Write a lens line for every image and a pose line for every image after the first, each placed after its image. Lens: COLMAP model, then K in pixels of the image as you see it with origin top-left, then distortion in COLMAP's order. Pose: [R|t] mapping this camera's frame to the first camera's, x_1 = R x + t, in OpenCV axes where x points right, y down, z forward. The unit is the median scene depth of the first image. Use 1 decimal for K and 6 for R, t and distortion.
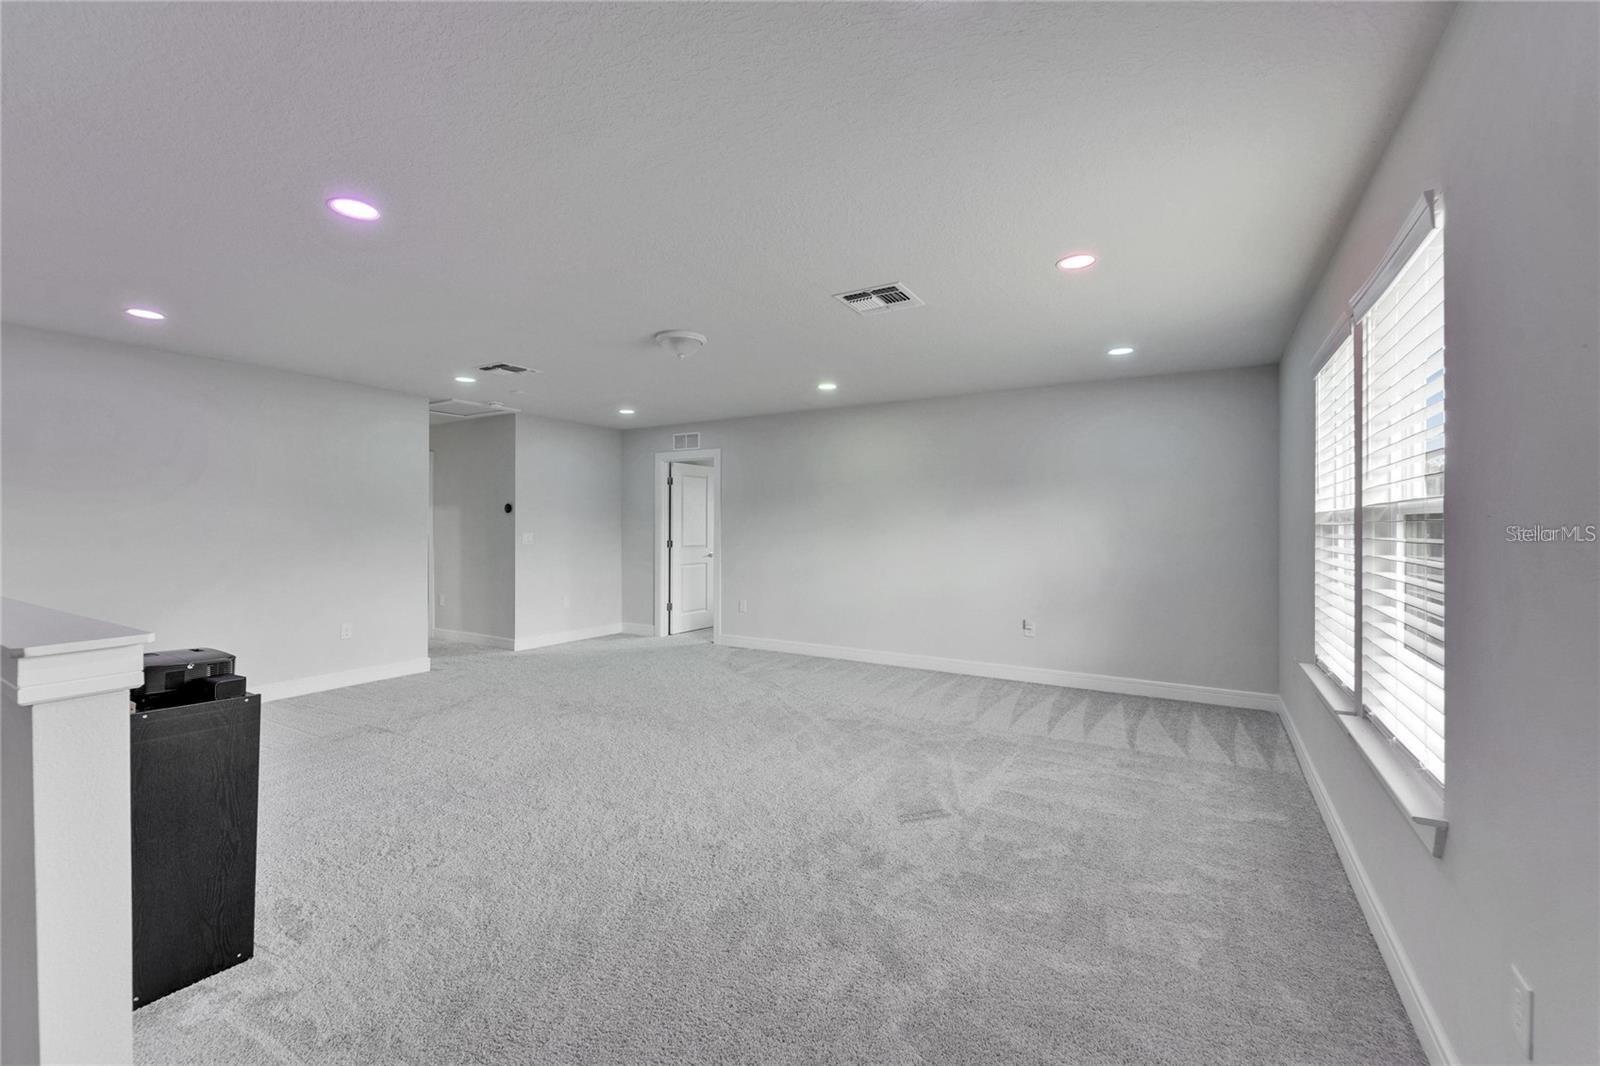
lens RADIAL K [[655.7, 0, 796.1], [0, 655.7, 523.6], [0, 0, 1]] dist [-0.001940, -0.000459]
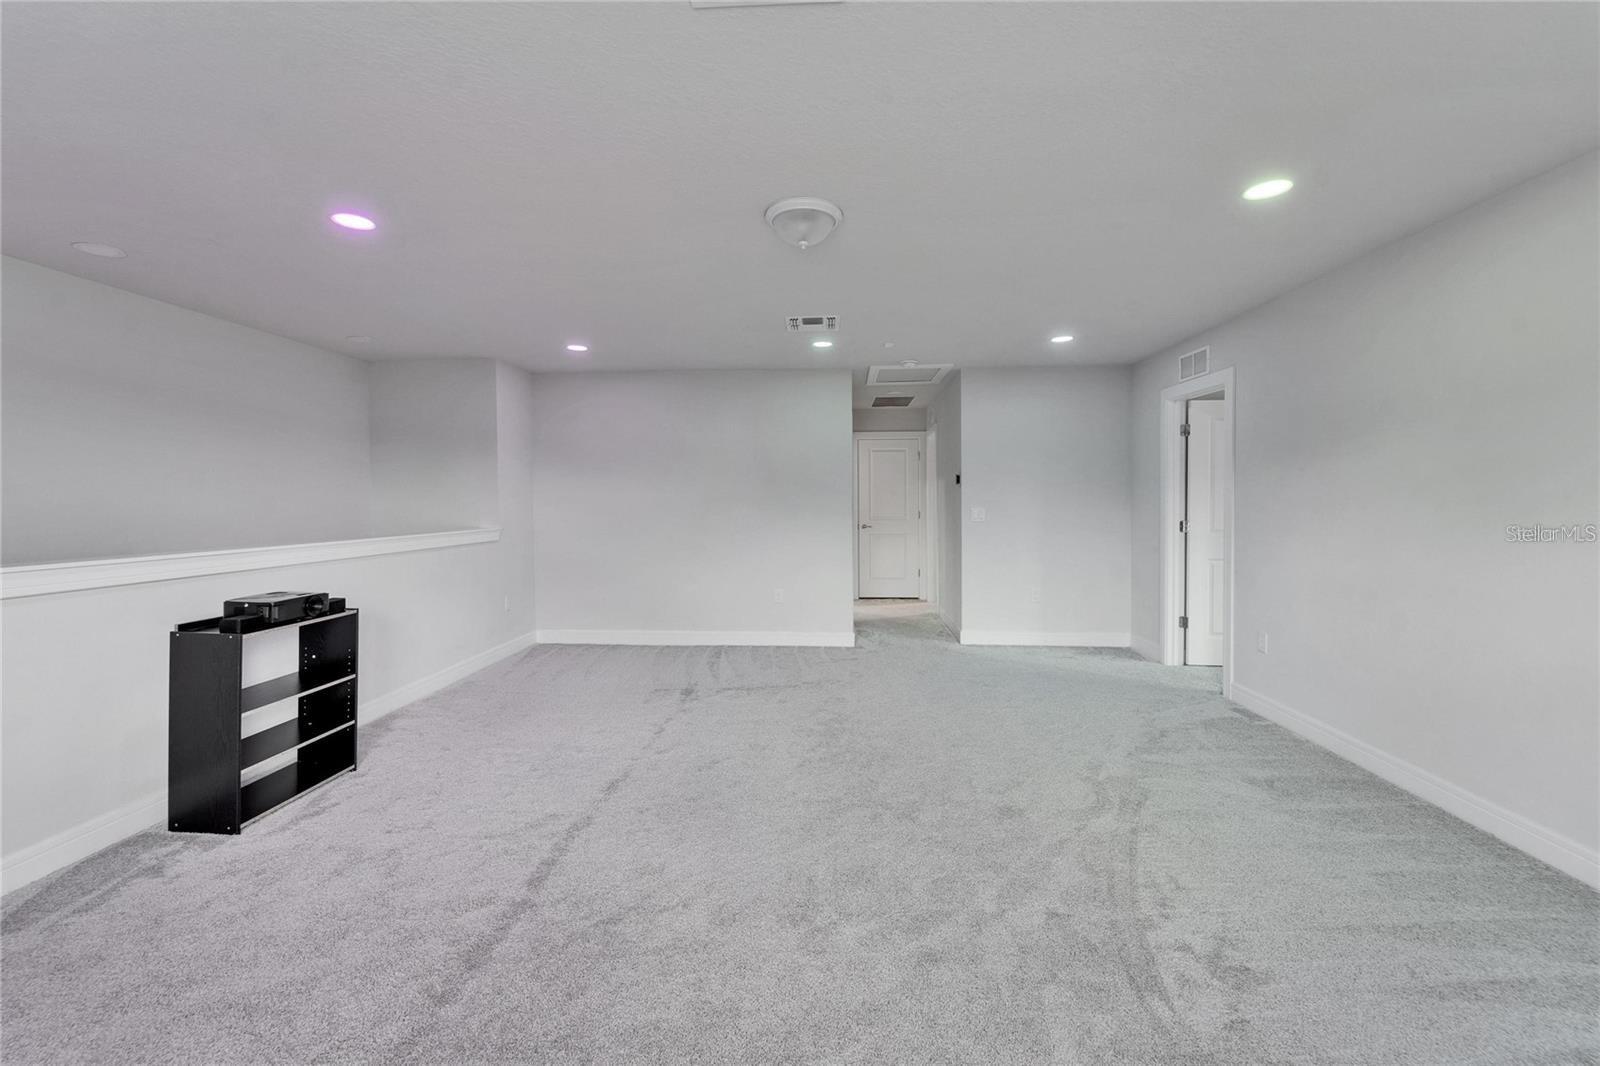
lens RADIAL K [[657.0, 0, 800.0], [0, 657.0, 497.8], [0, 0, 1]] dist [-0.009880, -0.000021]
pose [[0.463274, -0.008853, -0.886171, 0.243313], [0.007288, 0.999954, -0.006180, 0.005360], [0.886185, -0.003595, 0.463317, 0.413209]]
